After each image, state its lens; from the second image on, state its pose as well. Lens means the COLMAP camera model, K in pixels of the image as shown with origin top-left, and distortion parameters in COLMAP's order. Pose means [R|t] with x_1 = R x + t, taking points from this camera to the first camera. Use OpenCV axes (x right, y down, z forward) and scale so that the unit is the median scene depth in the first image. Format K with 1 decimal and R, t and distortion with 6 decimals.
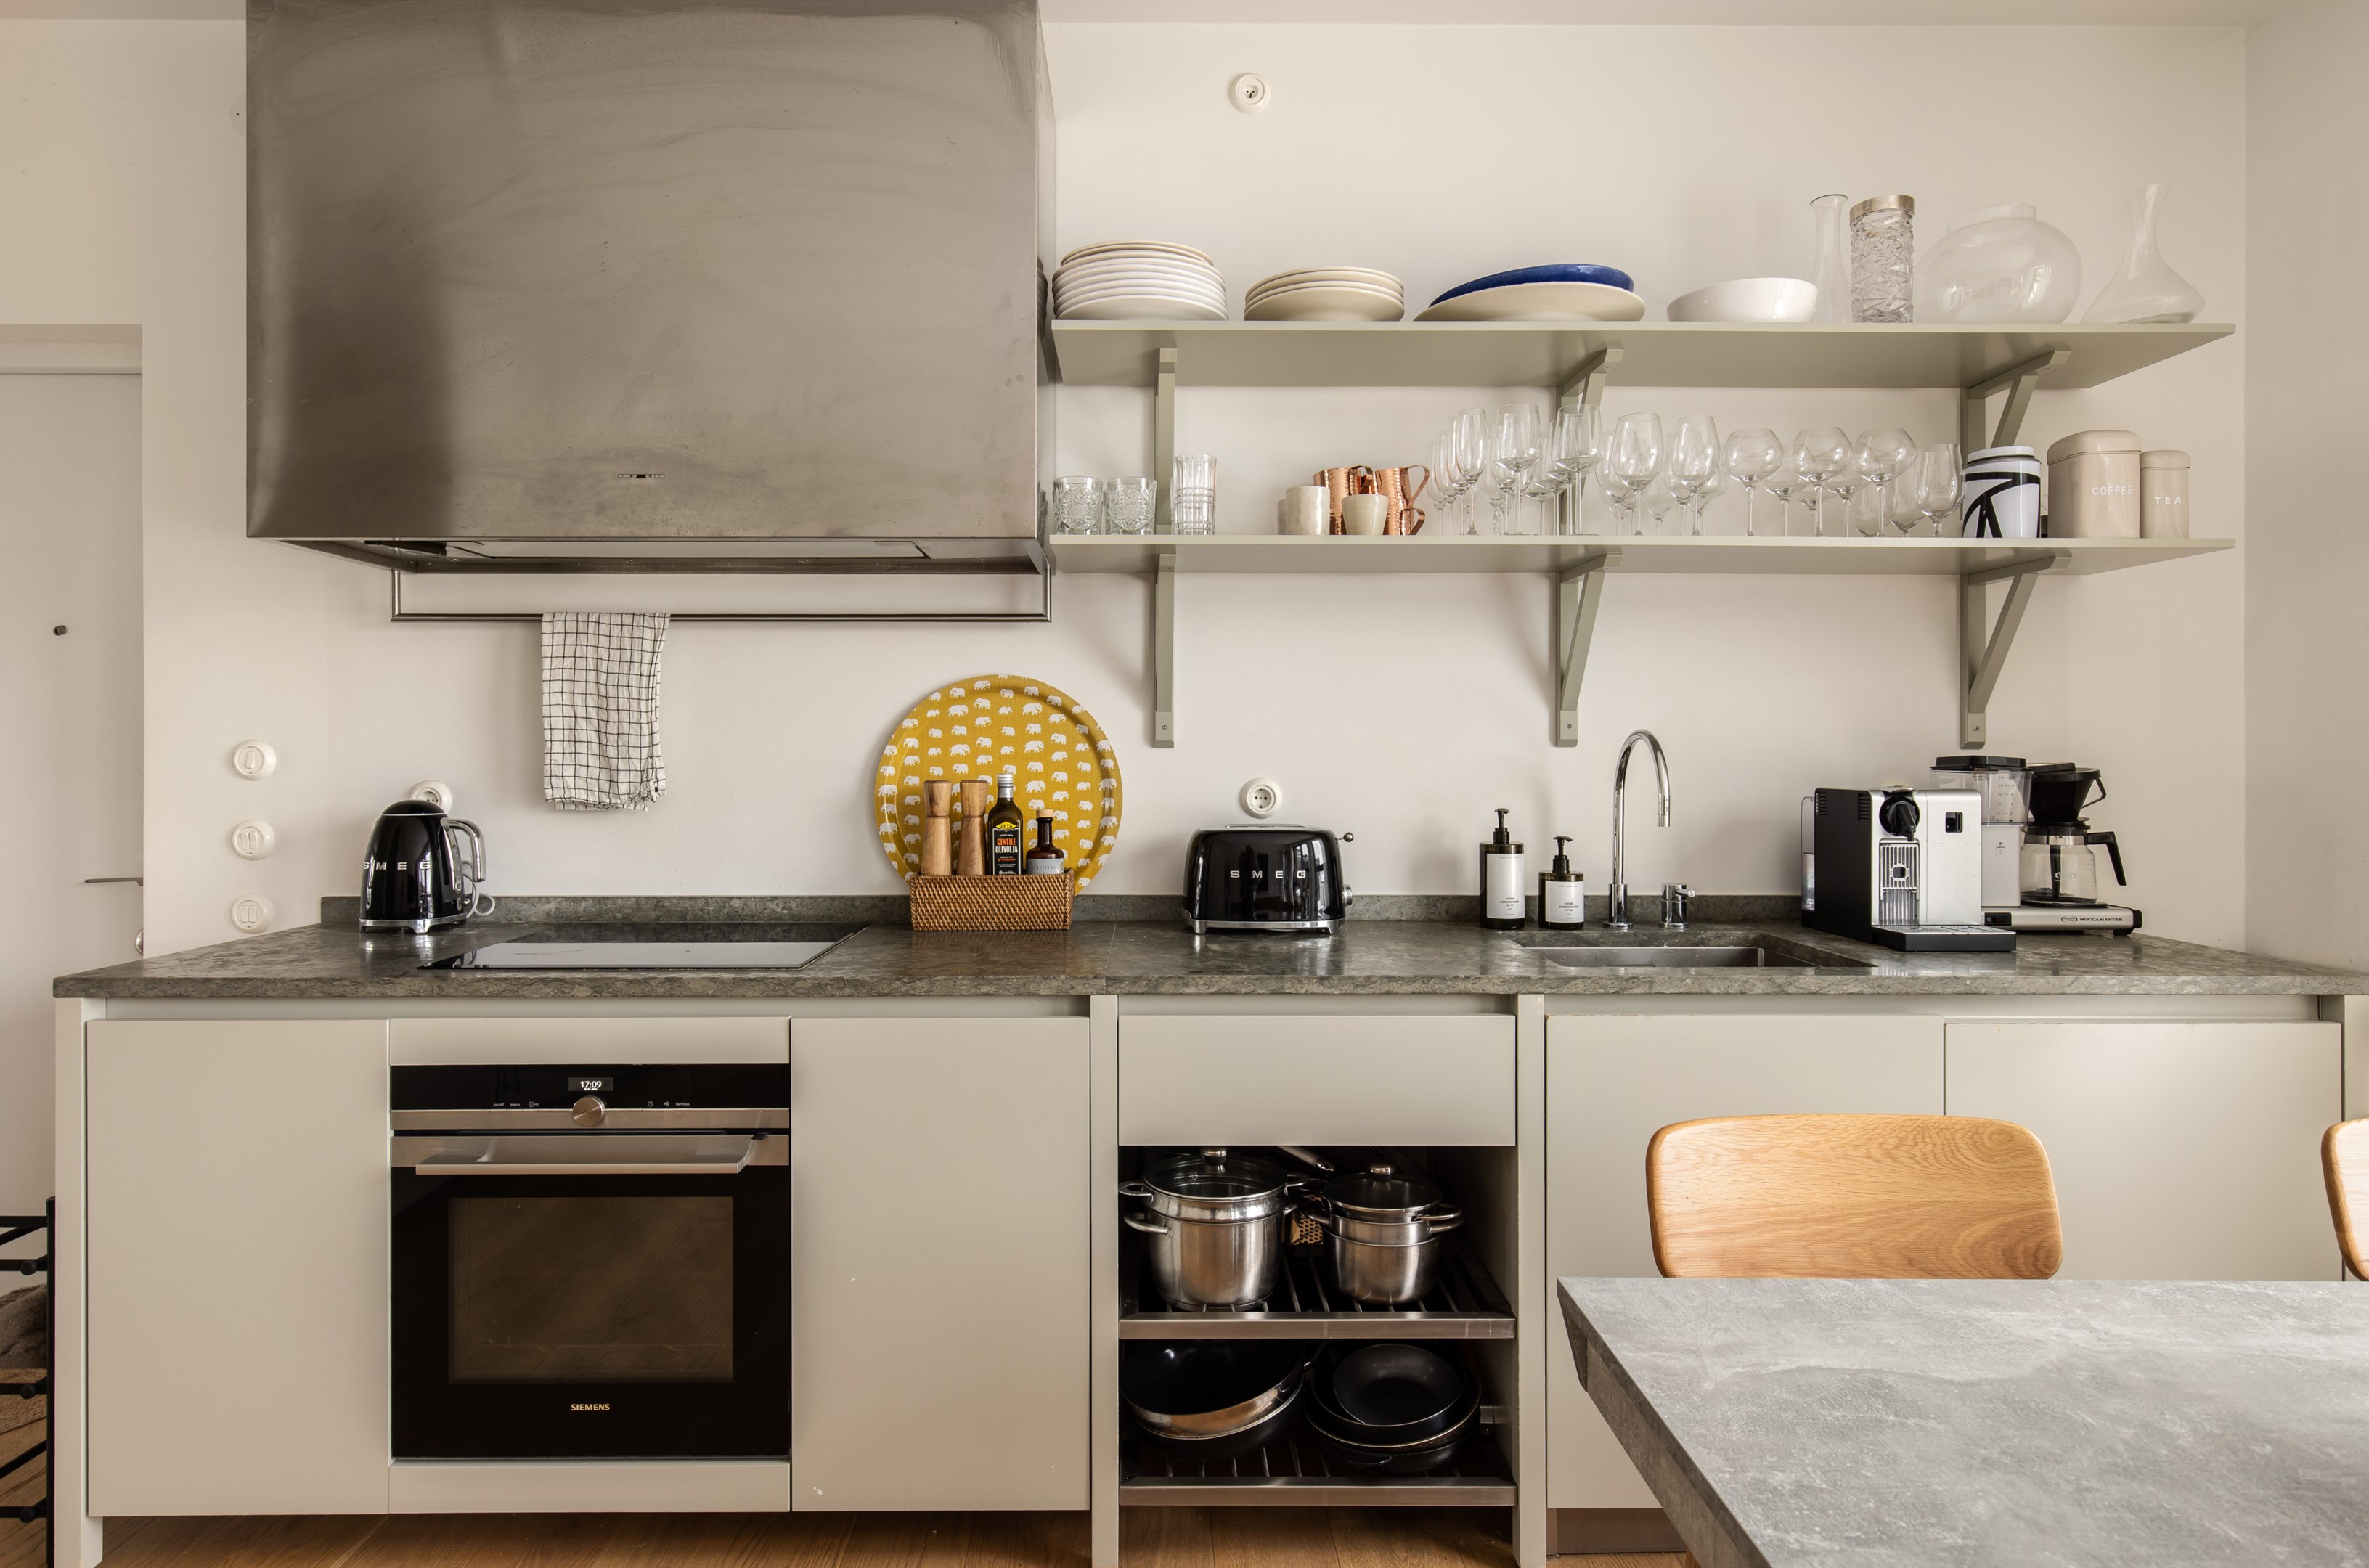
lens RADIAL K [[1310.8, 0, 1166.2], [0, 1310.8, 751.7], [0, 0, 1]] dist [0.002792, -0.000142]
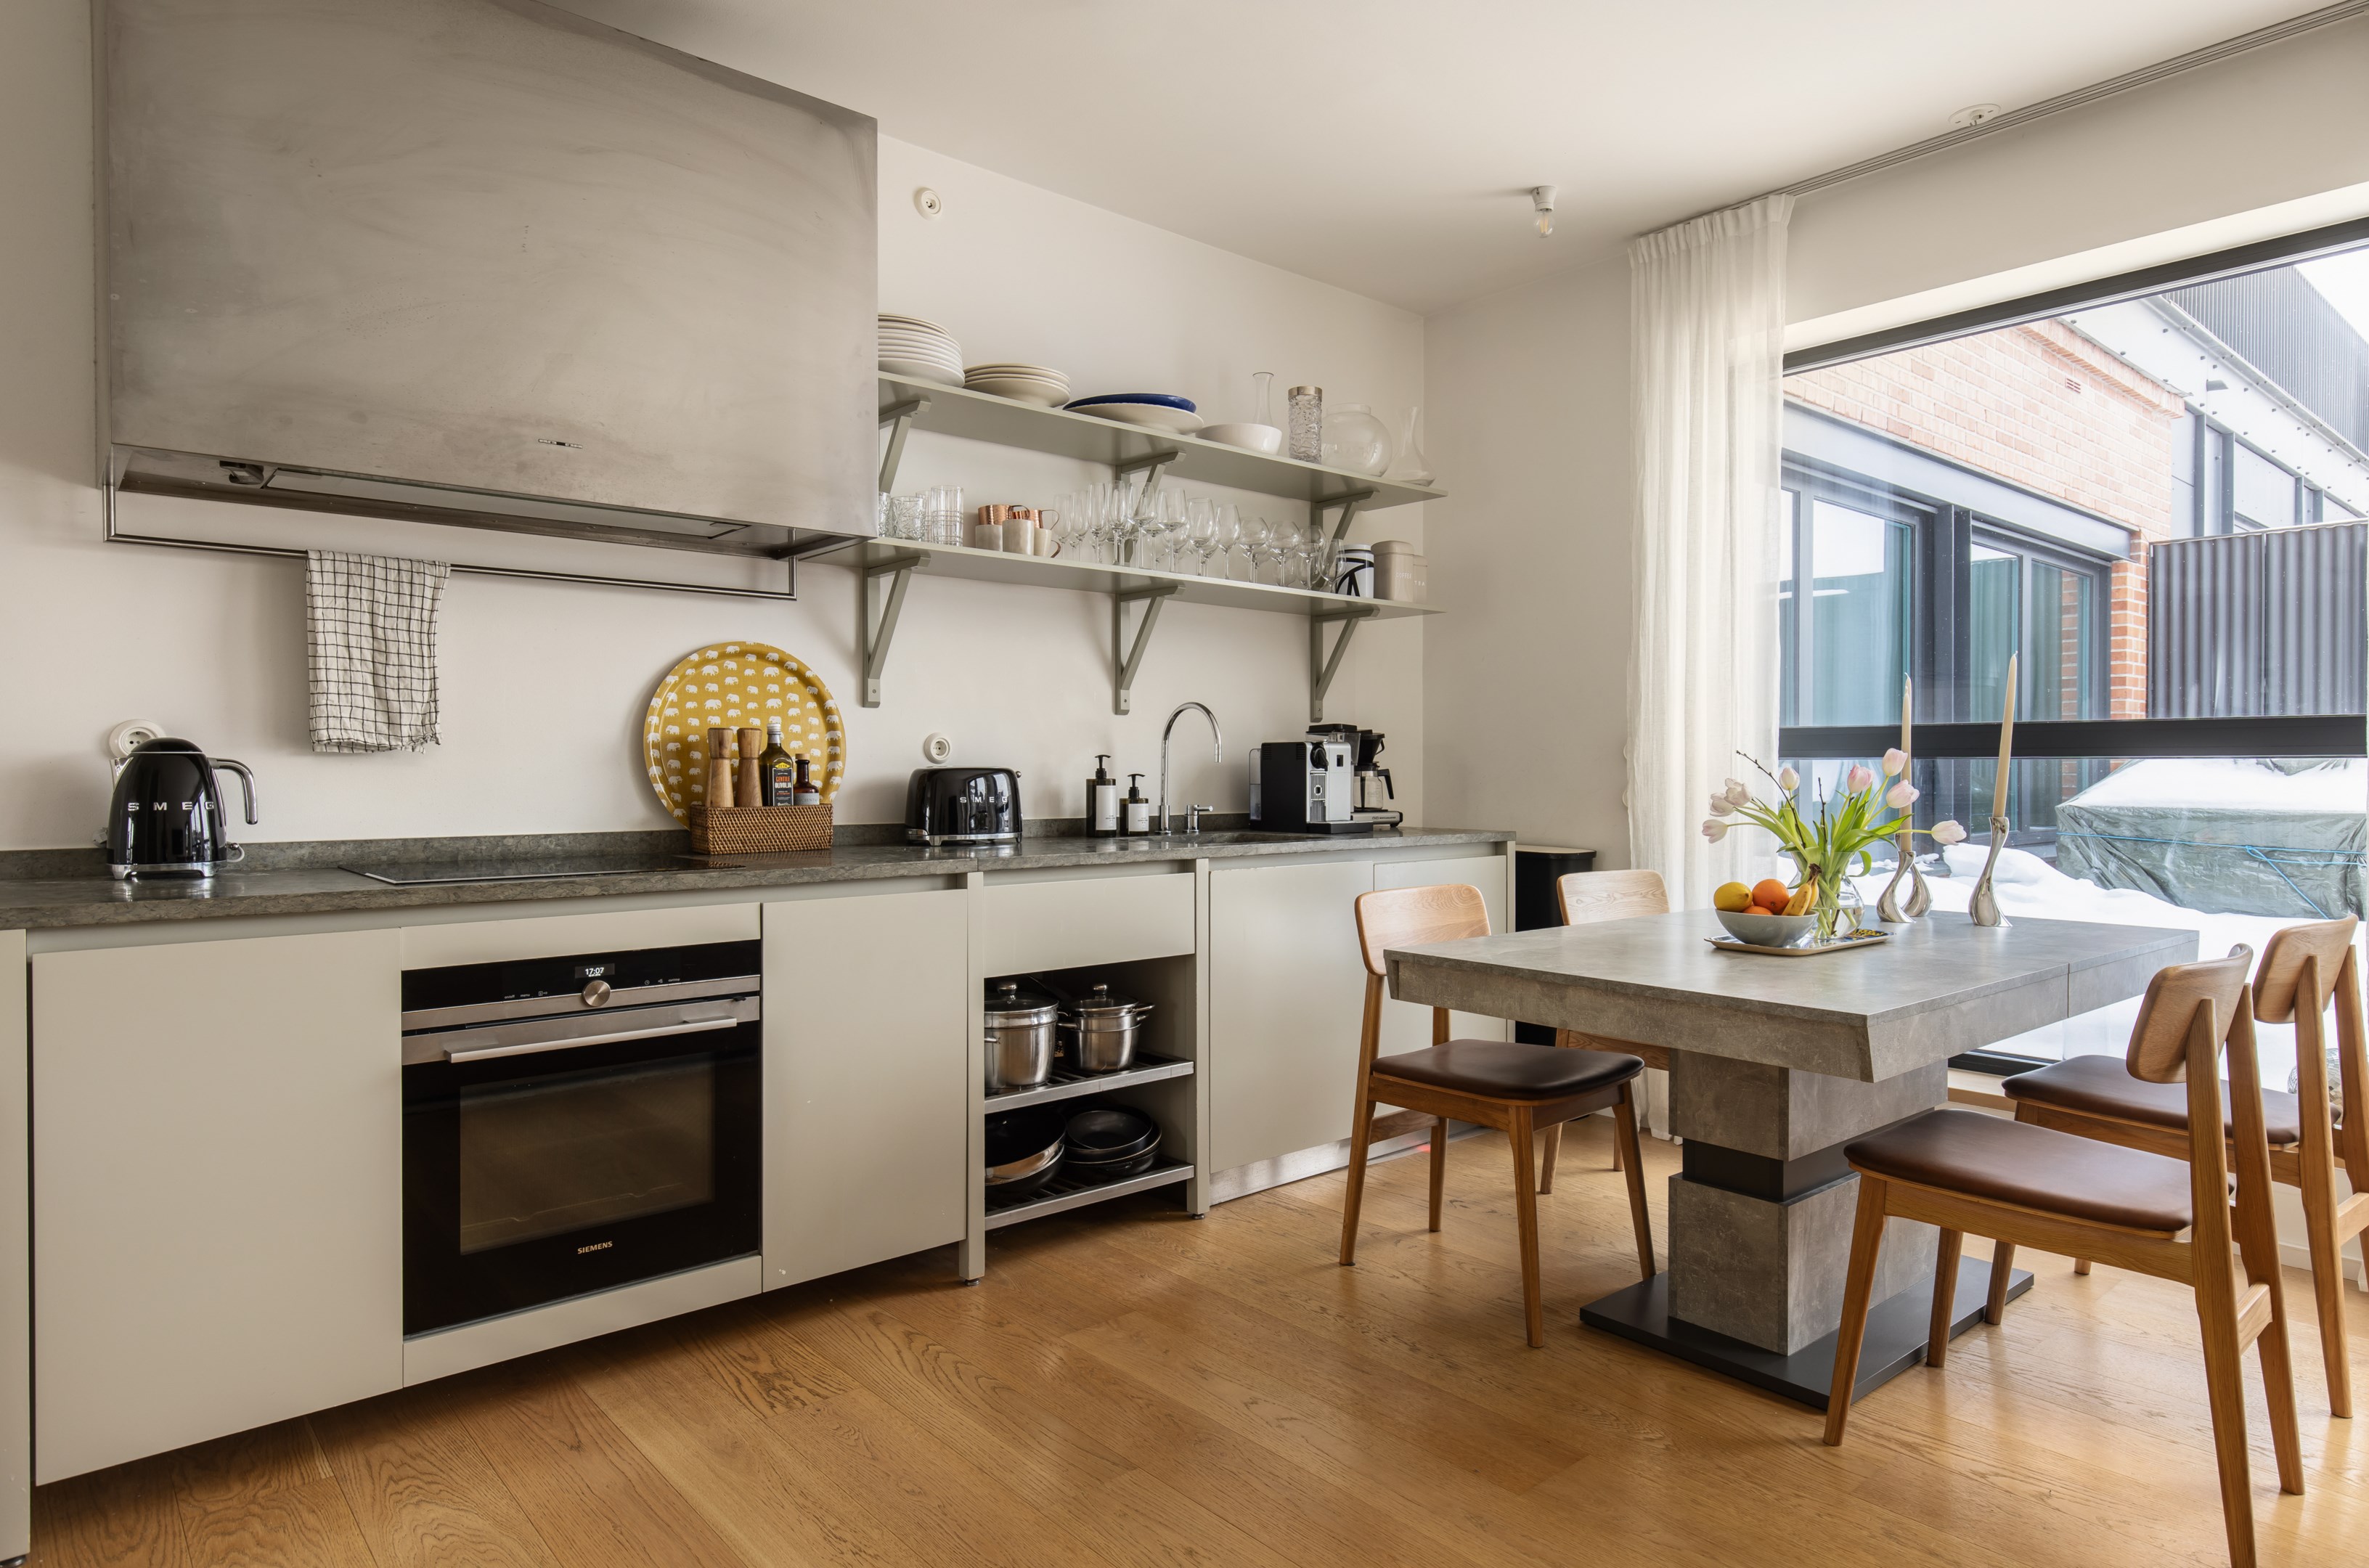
lens RADIAL K [[1353.6, 0, 1184.5], [0, 1353.6, 784.0], [0, 0, 1]] dist [0.019265, -0.000629]
pose [[0.763835, -0.008445, 0.645356, -0.641931], [0.001637, 0.999937, 0.011148, 0.059210], [-0.645409, -0.007458, 0.763801, -0.202497]]
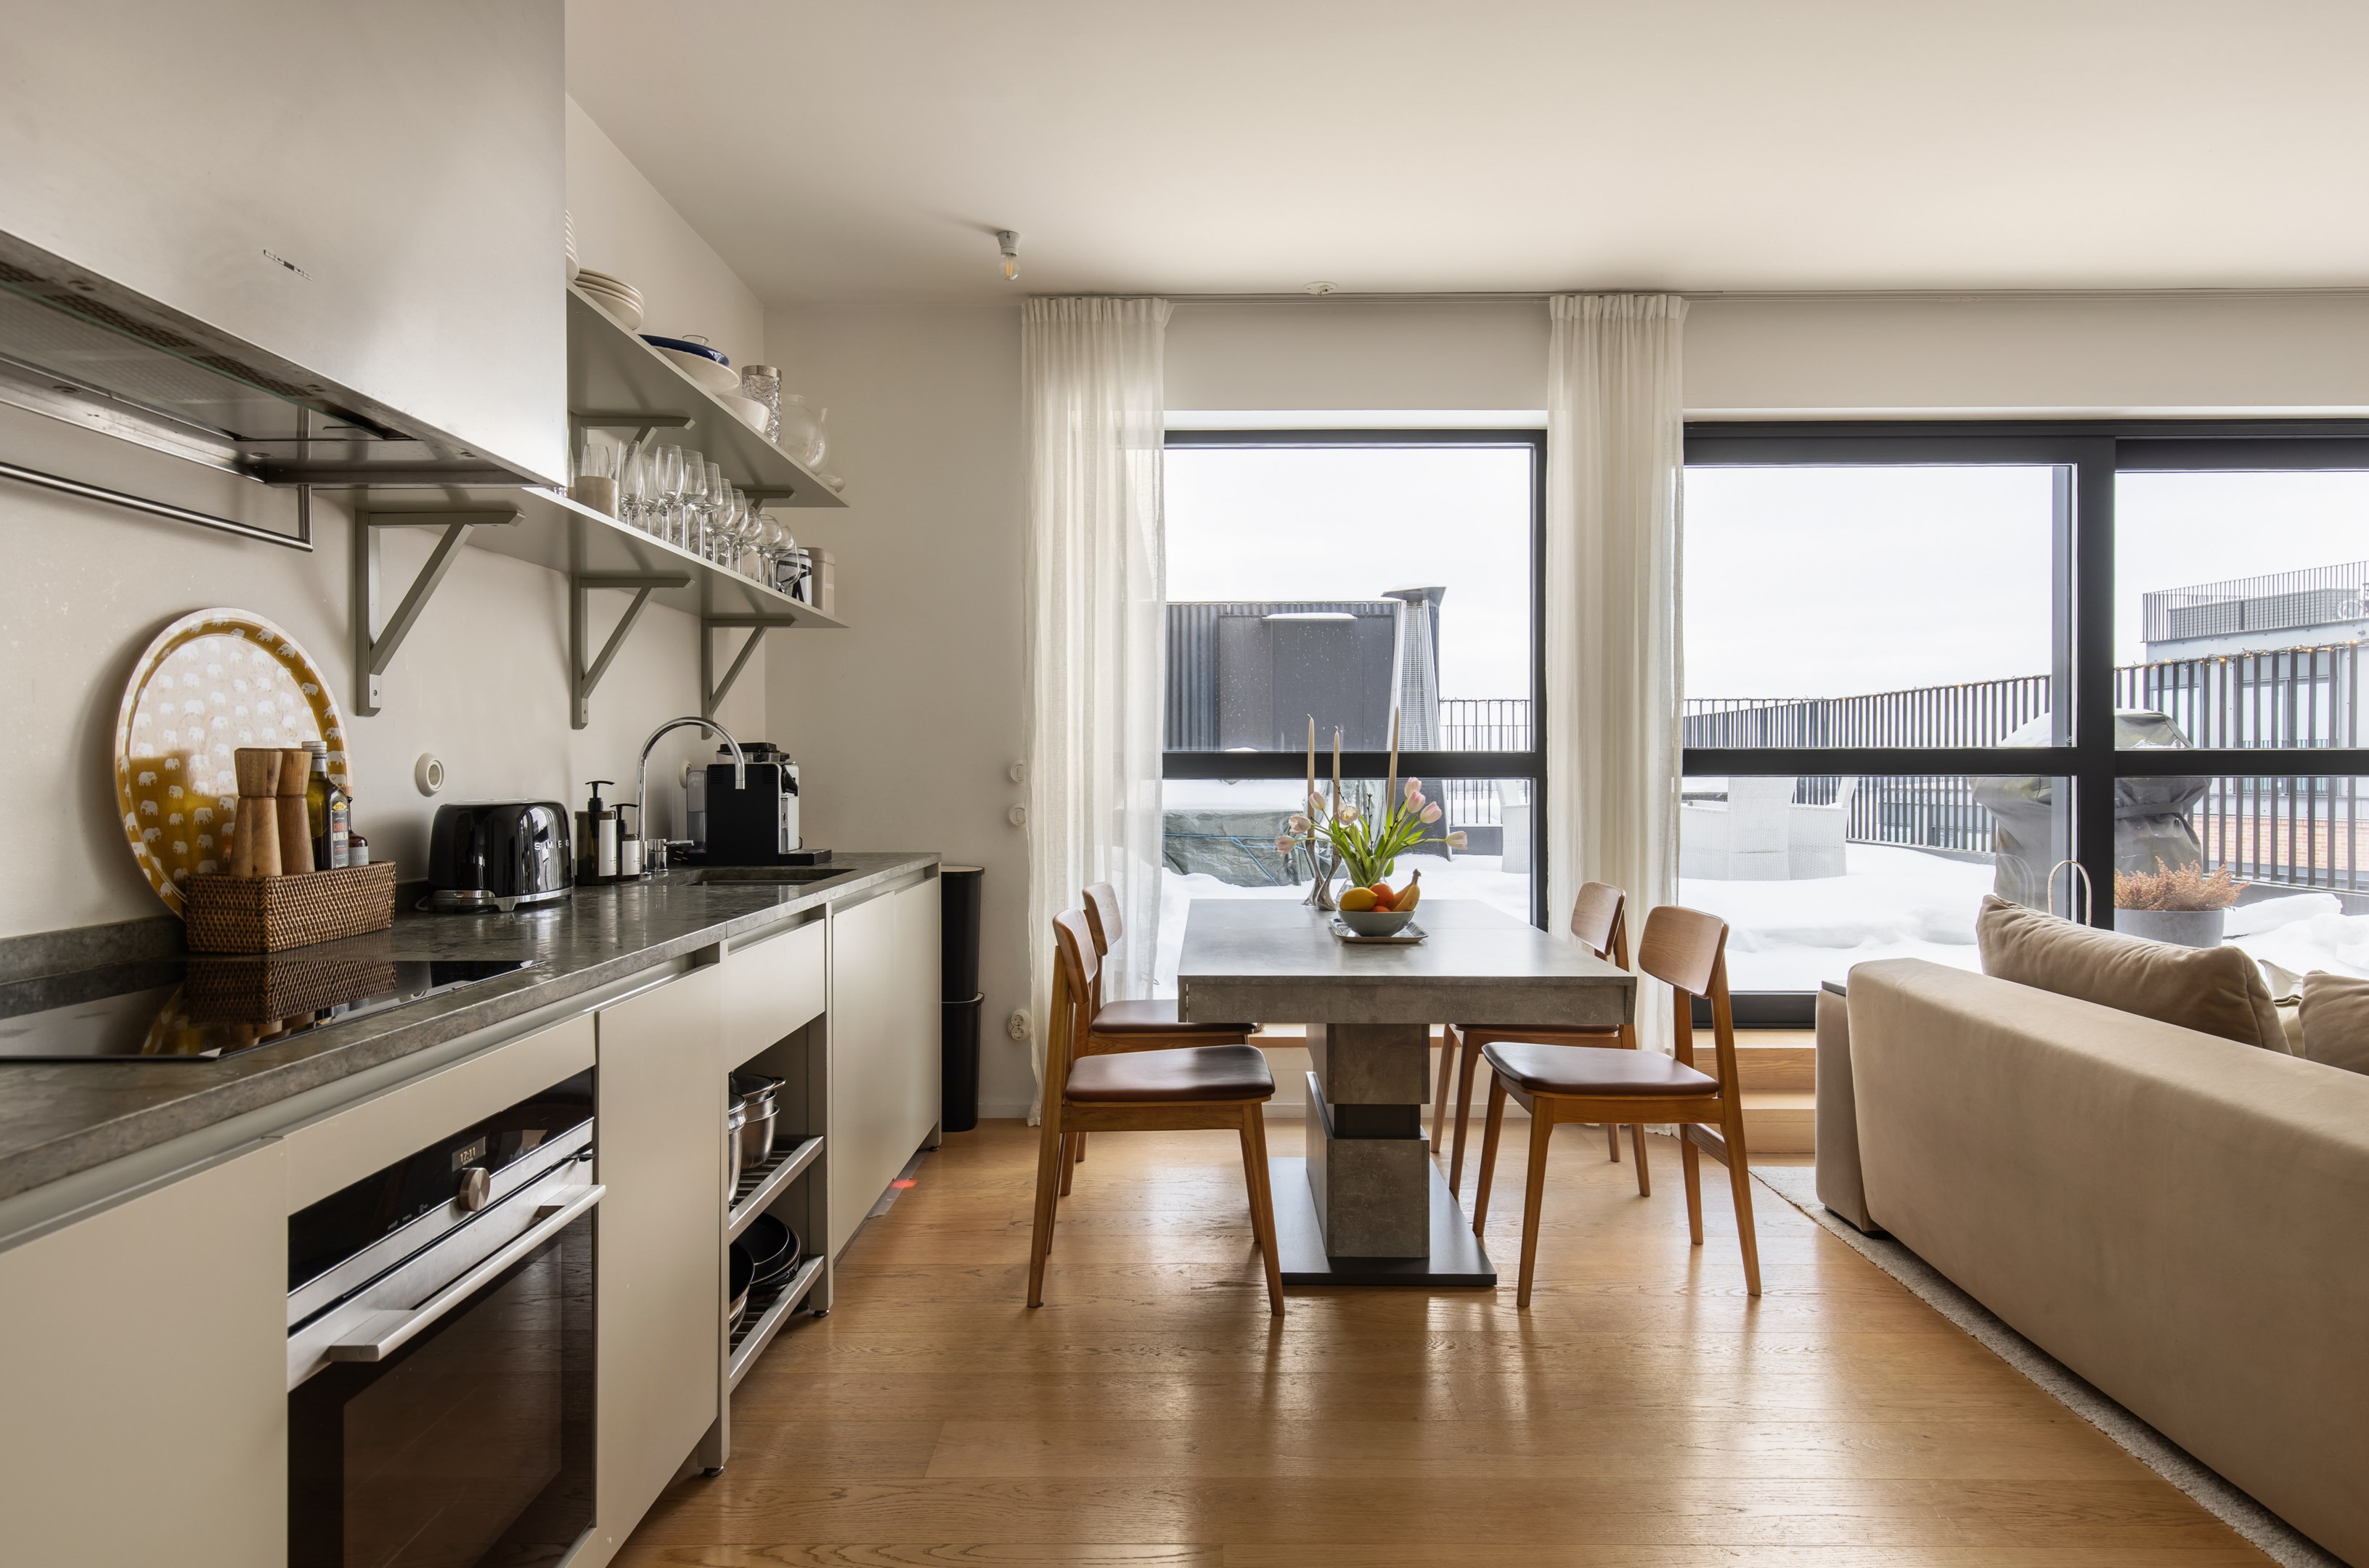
lens RADIAL K [[1353.6, 0, 1184.5], [0, 1353.6, 784.0], [0, 0, 1]] dist [0.019265, -0.000629]
pose [[0.017991, -0.010729, 0.999781, -0.925318], [0.002746, 0.999939, 0.010681, 0.034876], [-0.999834, 0.002553, 0.018019, 0.467655]]
